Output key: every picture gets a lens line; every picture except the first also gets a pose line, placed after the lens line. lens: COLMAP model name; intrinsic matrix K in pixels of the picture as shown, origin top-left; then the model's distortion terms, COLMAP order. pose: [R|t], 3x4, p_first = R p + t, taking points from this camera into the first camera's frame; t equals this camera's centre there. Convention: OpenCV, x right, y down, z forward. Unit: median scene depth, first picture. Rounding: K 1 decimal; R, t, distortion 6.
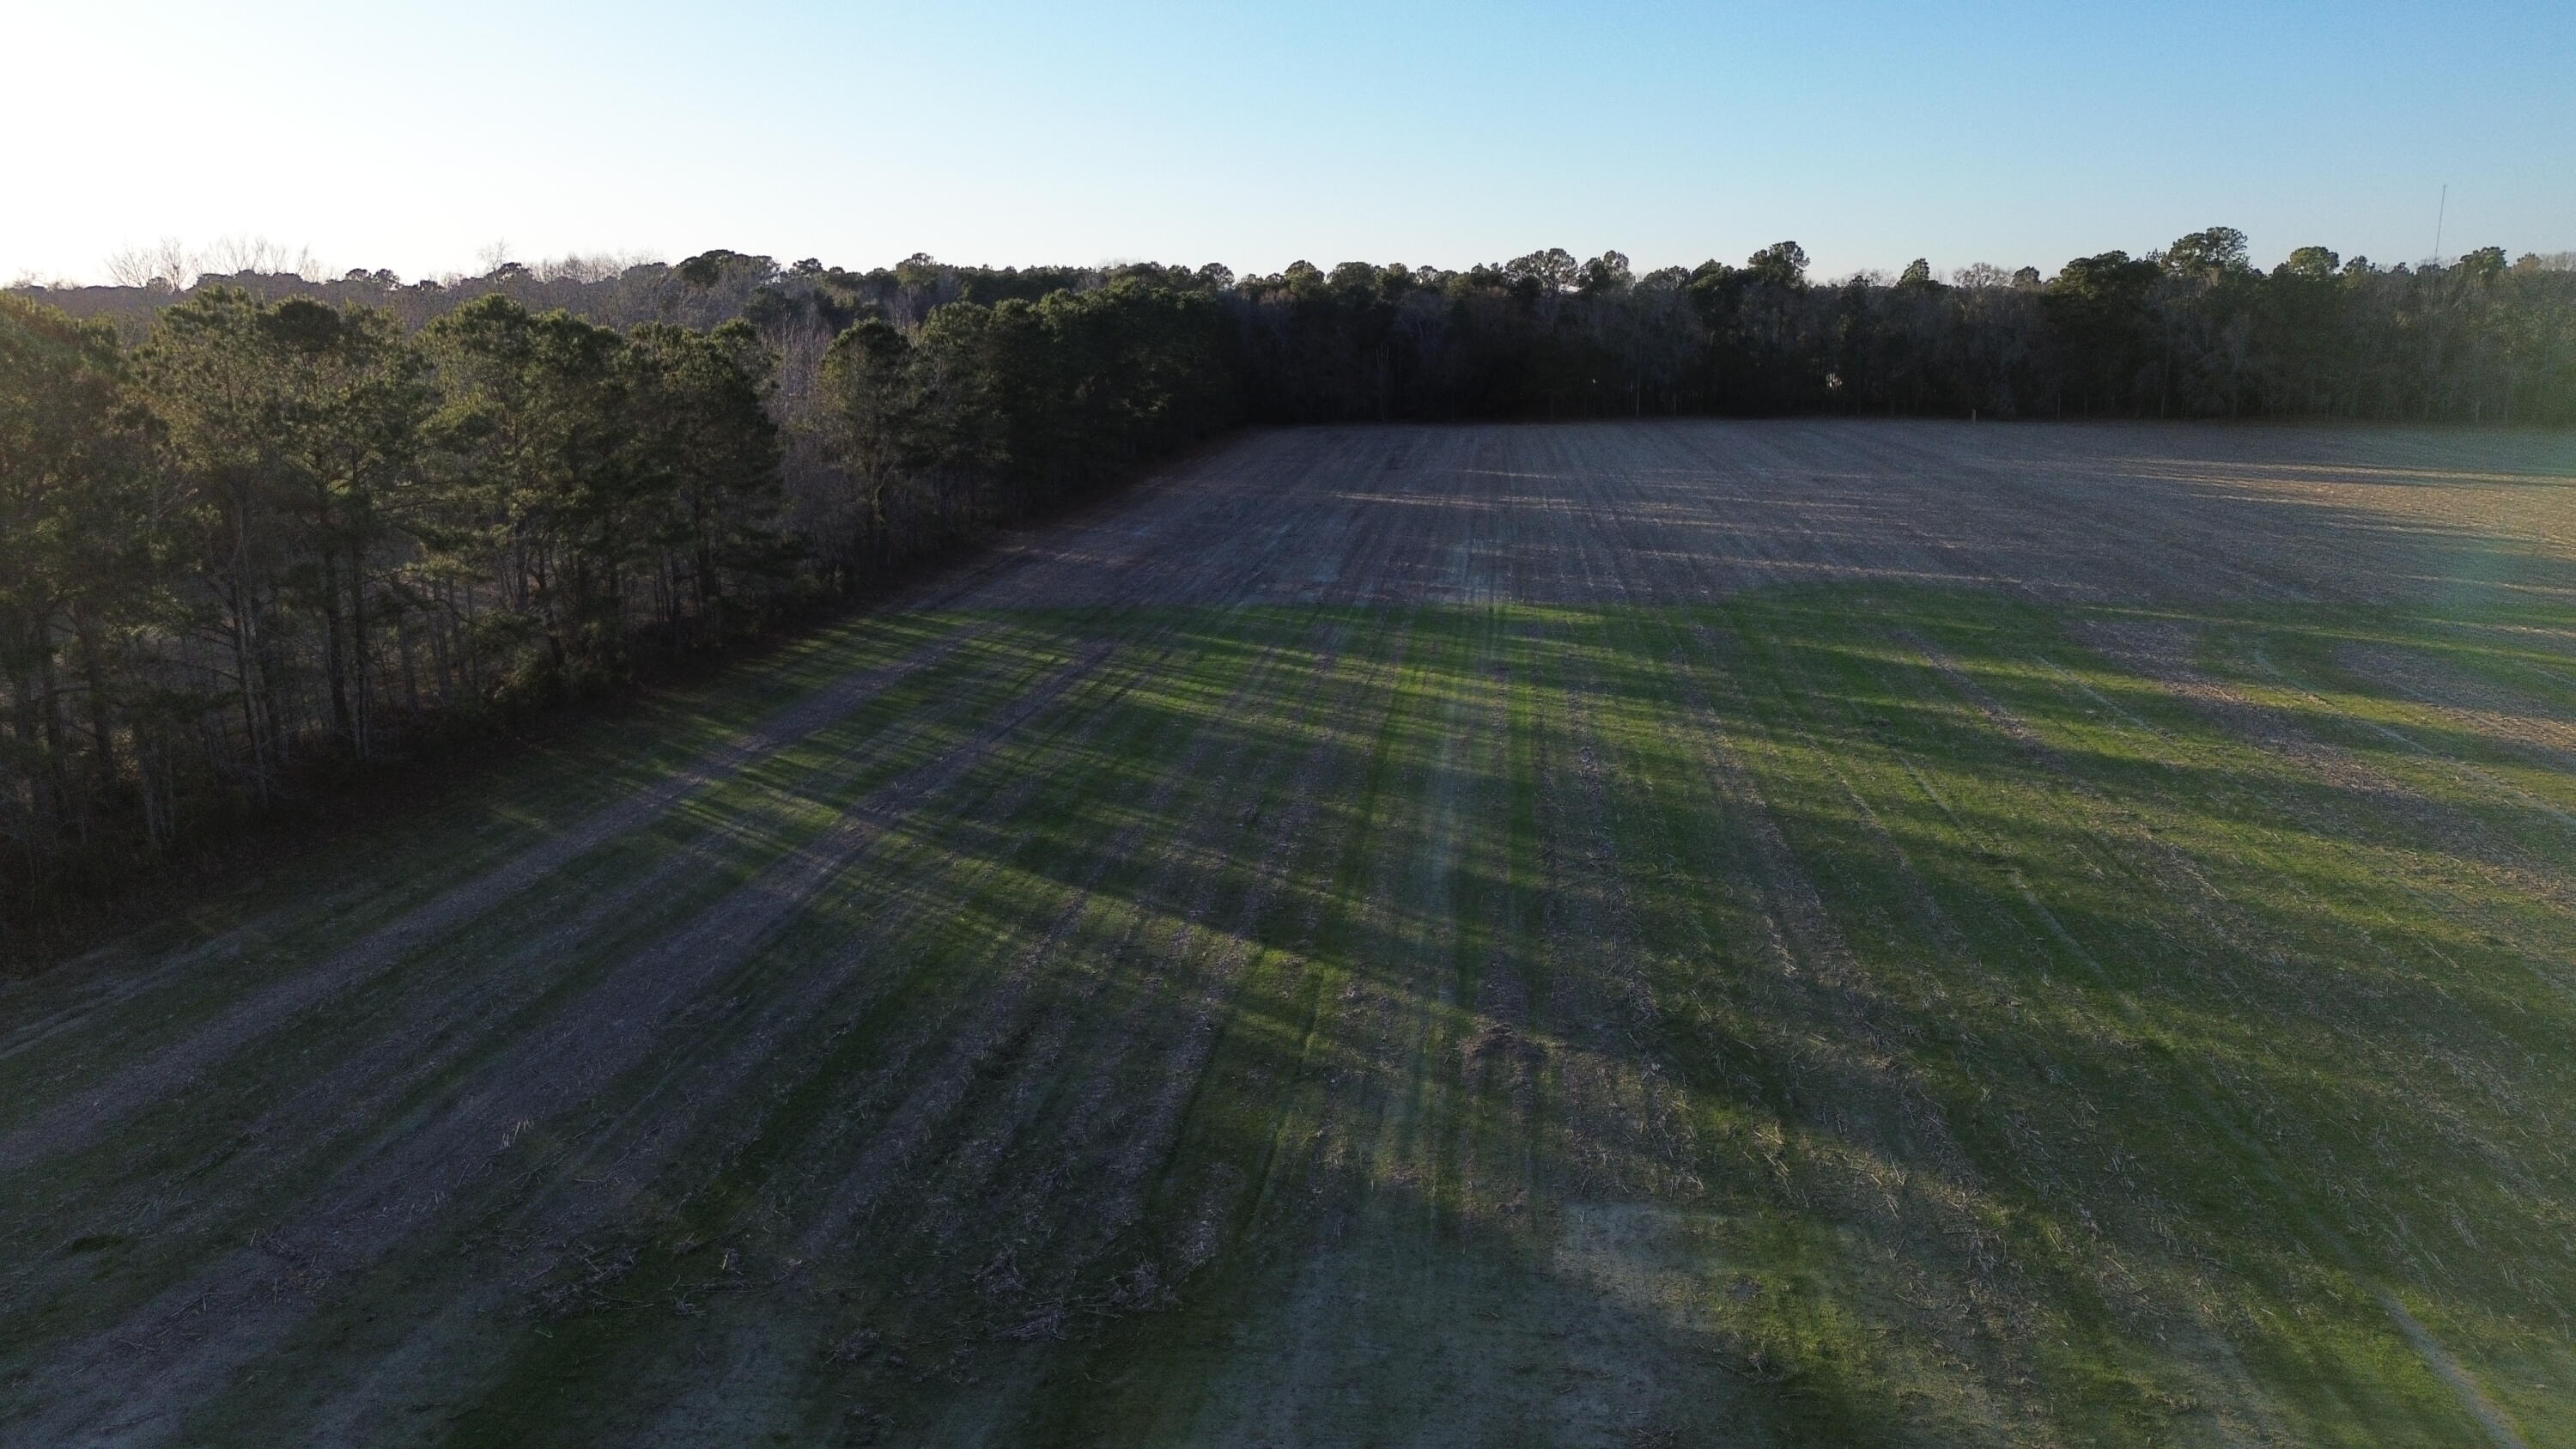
lens RADIAL K [[1797.3, 0, 1283.8], [0, 1797.3, 753.2], [0, 0, 1]] dist [0.011918, 0.000221]
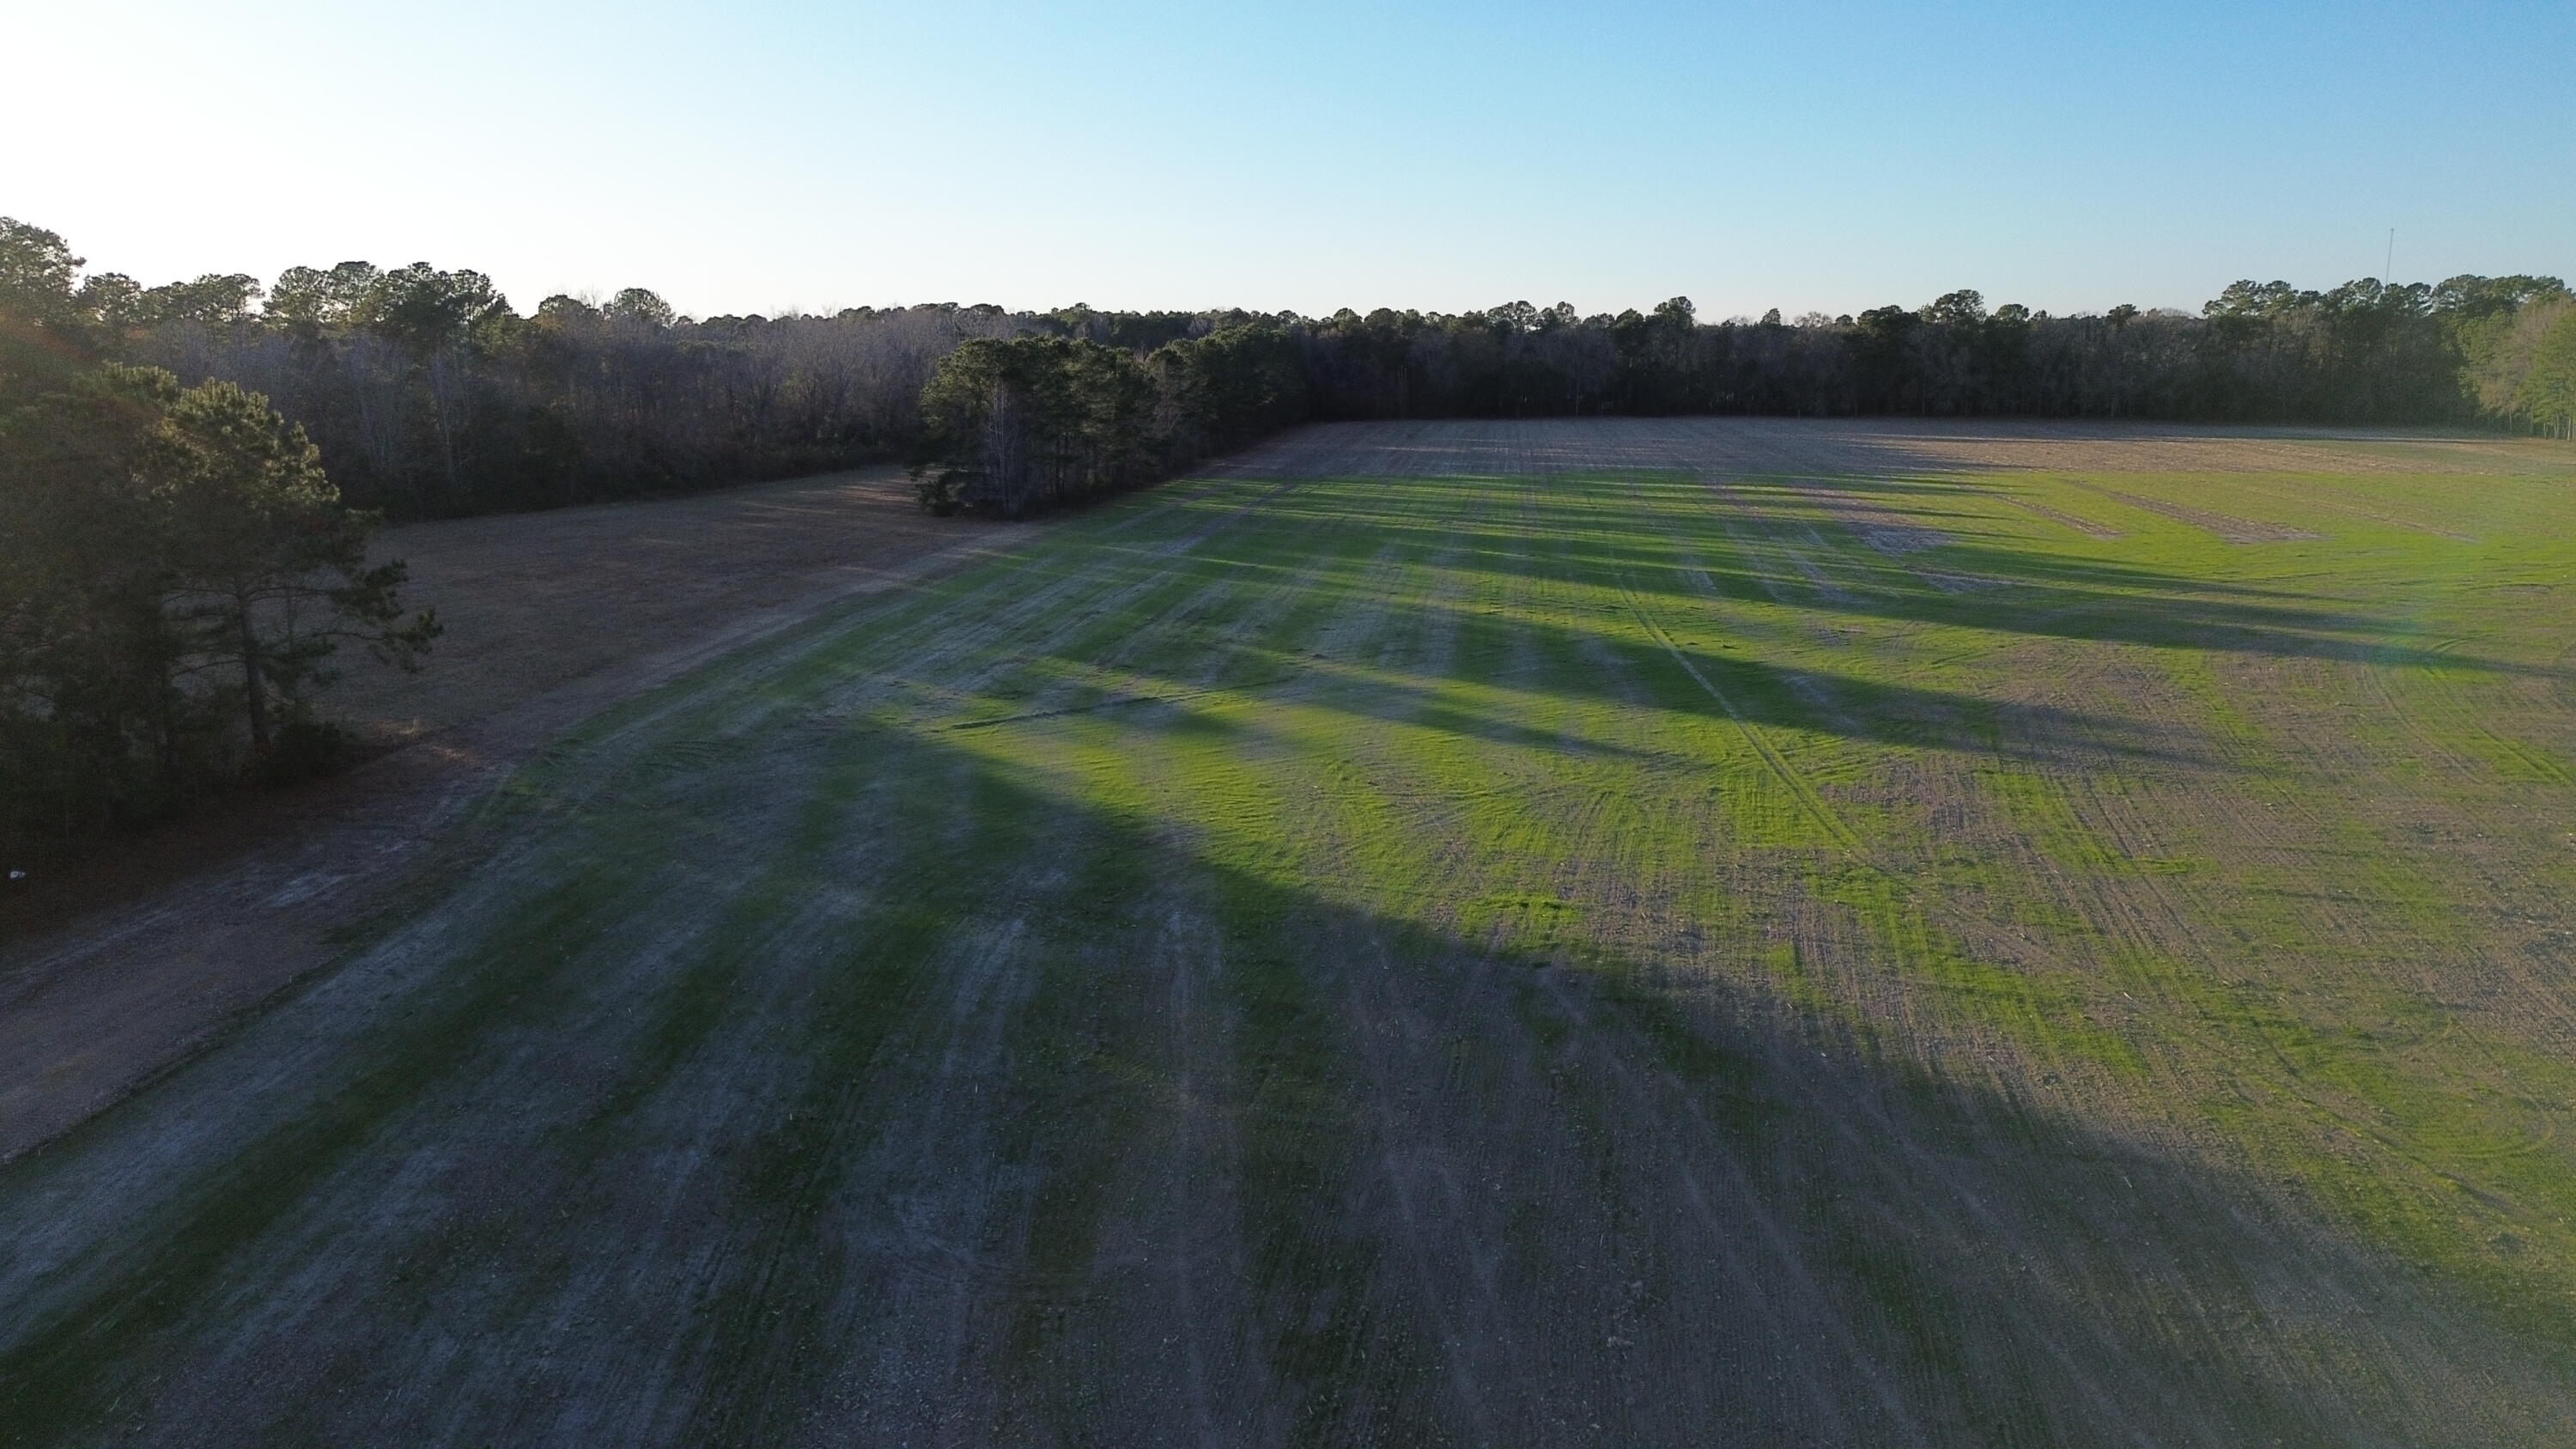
lens RADIAL K [[1811.5, 0, 1288.0], [0, 1811.5, 724.5], [0, 0, 1]] dist [0.034238, -0.043728]
pose [[0.999988, 0.004514, -0.002073, -0.032949], [-0.004579, 0.999457, -0.032632, 0.110584], [0.001925, 0.032641, 0.999465, -0.456534]]
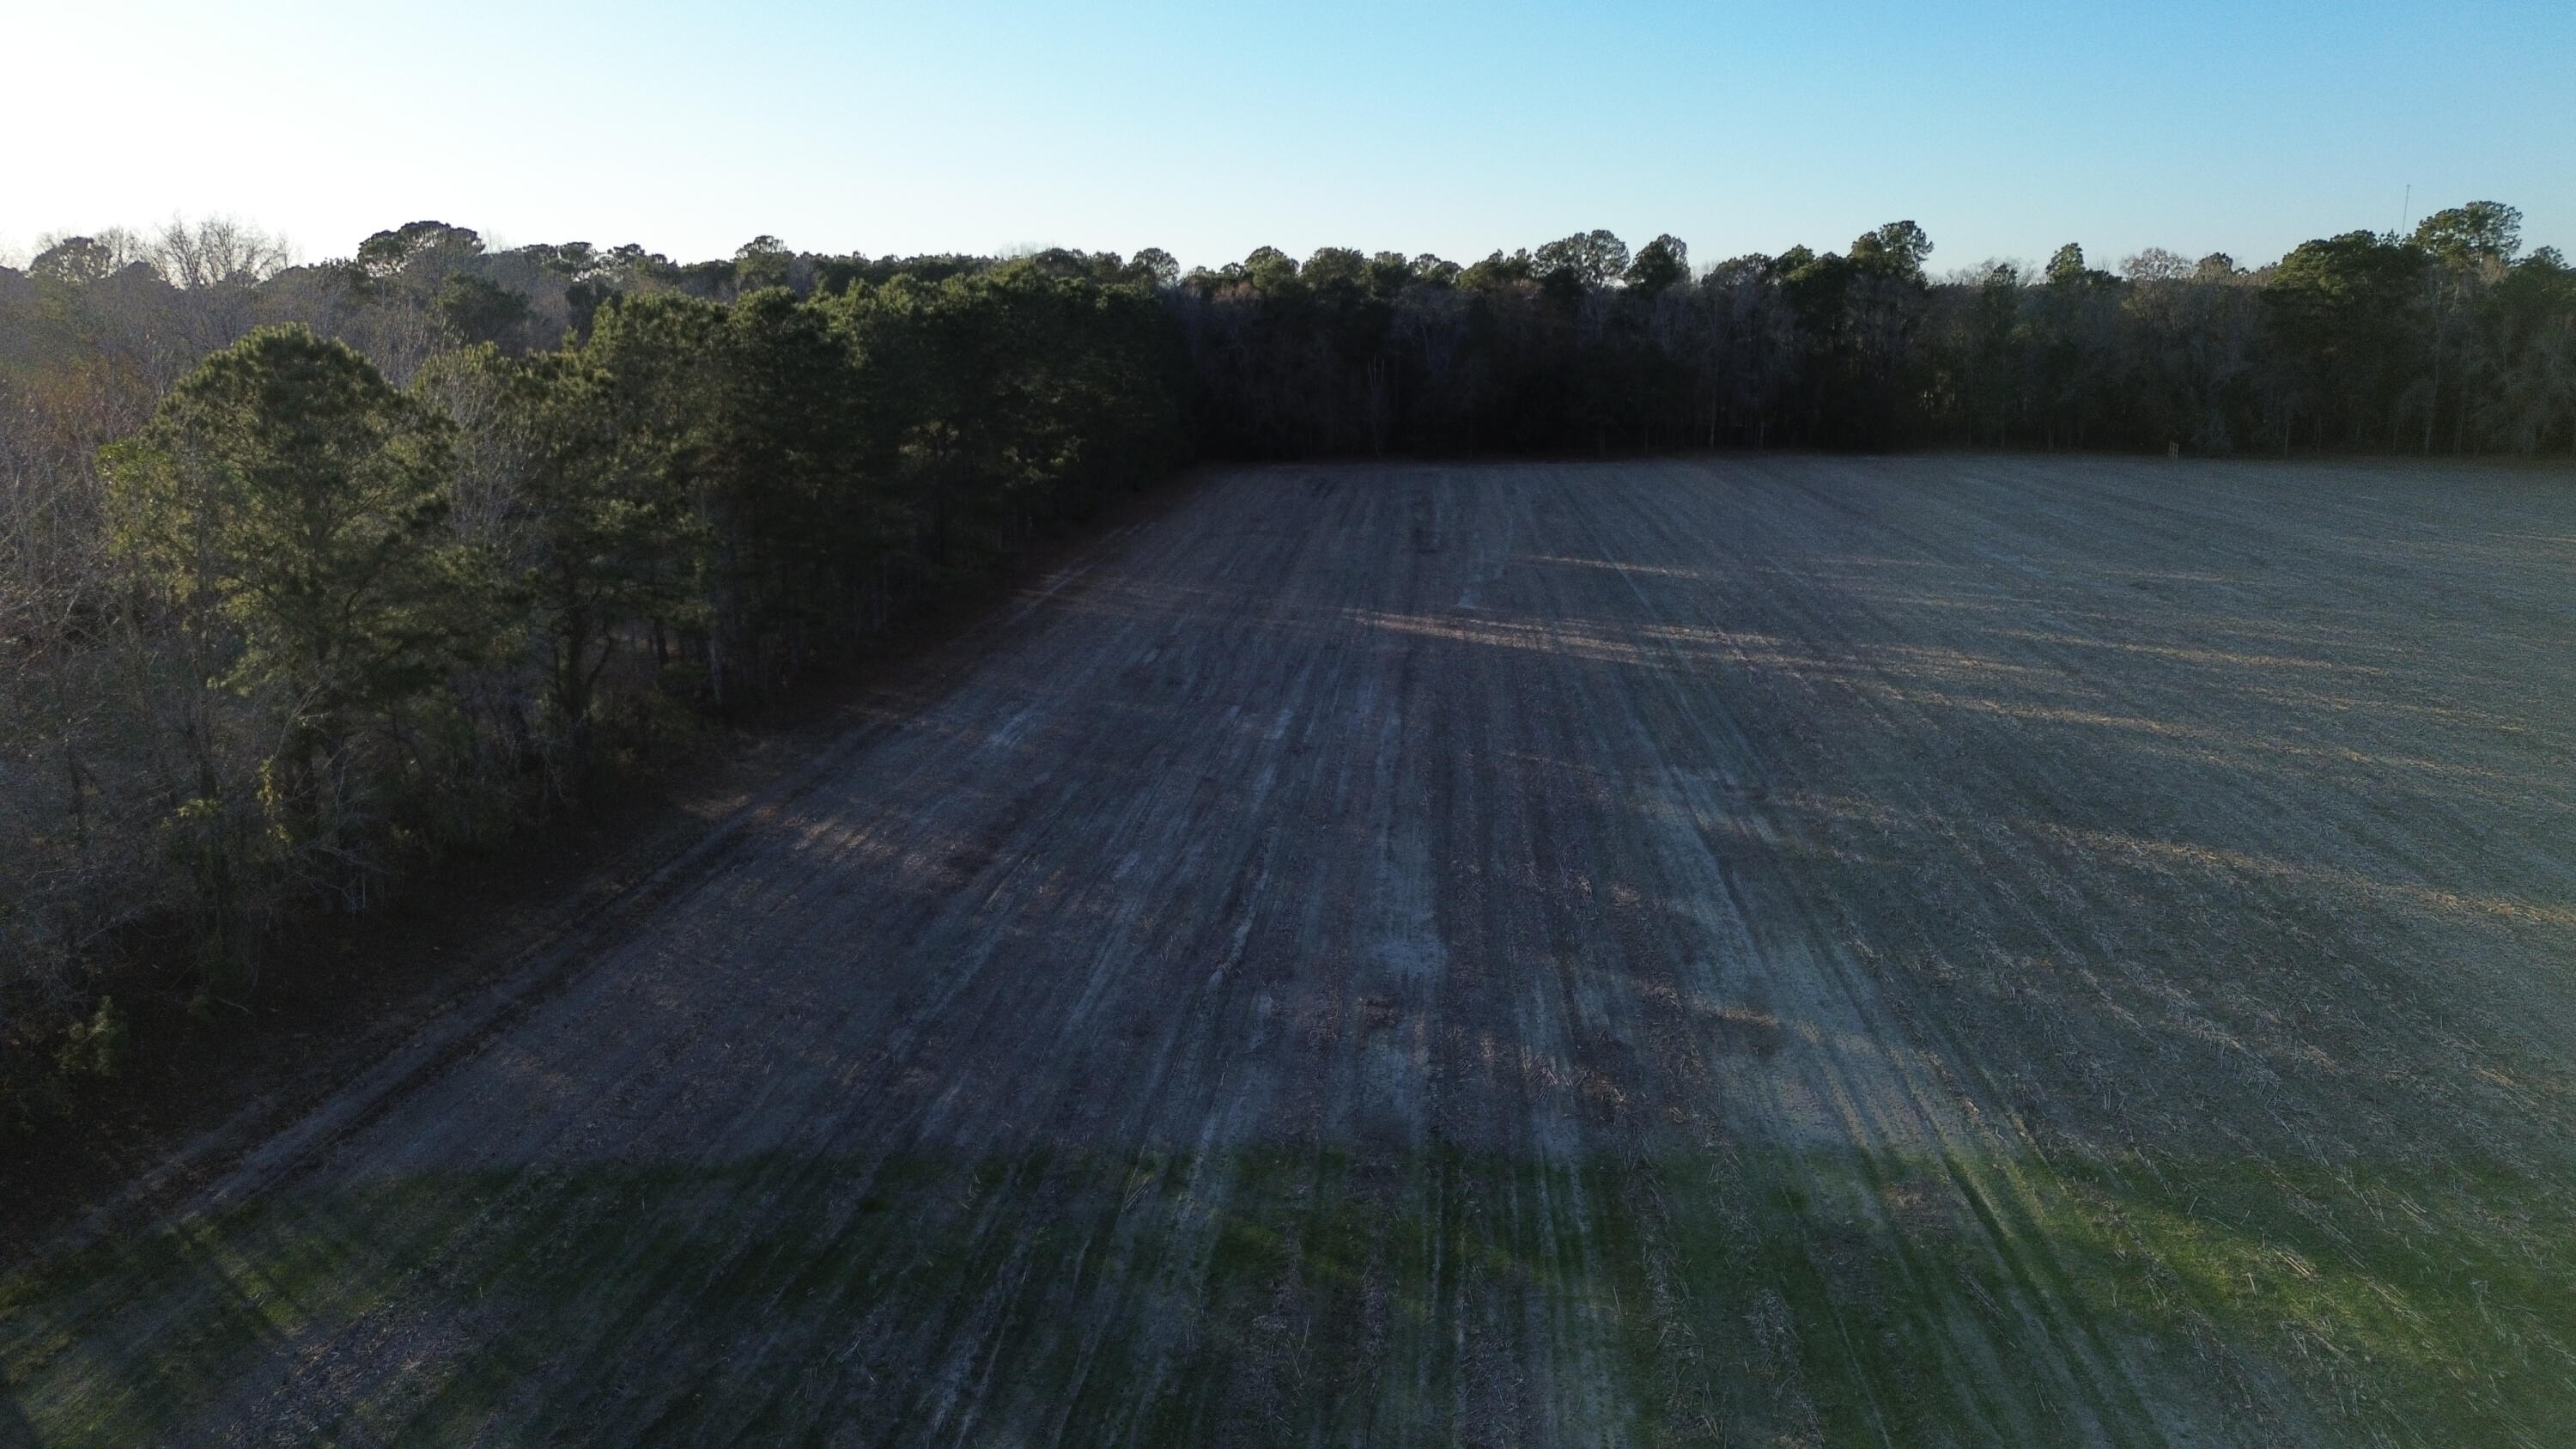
lens RADIAL K [[1811.5, 0, 1288.0], [0, 1811.5, 724.5], [0, 0, 1]] dist [0.034238, -0.043728]
pose [[0.999480, -0.007356, 0.031408, -0.007256], [0.007932, 0.999802, -0.018255, -0.058372], [-0.031267, 0.018494, 0.999340, 0.240159]]
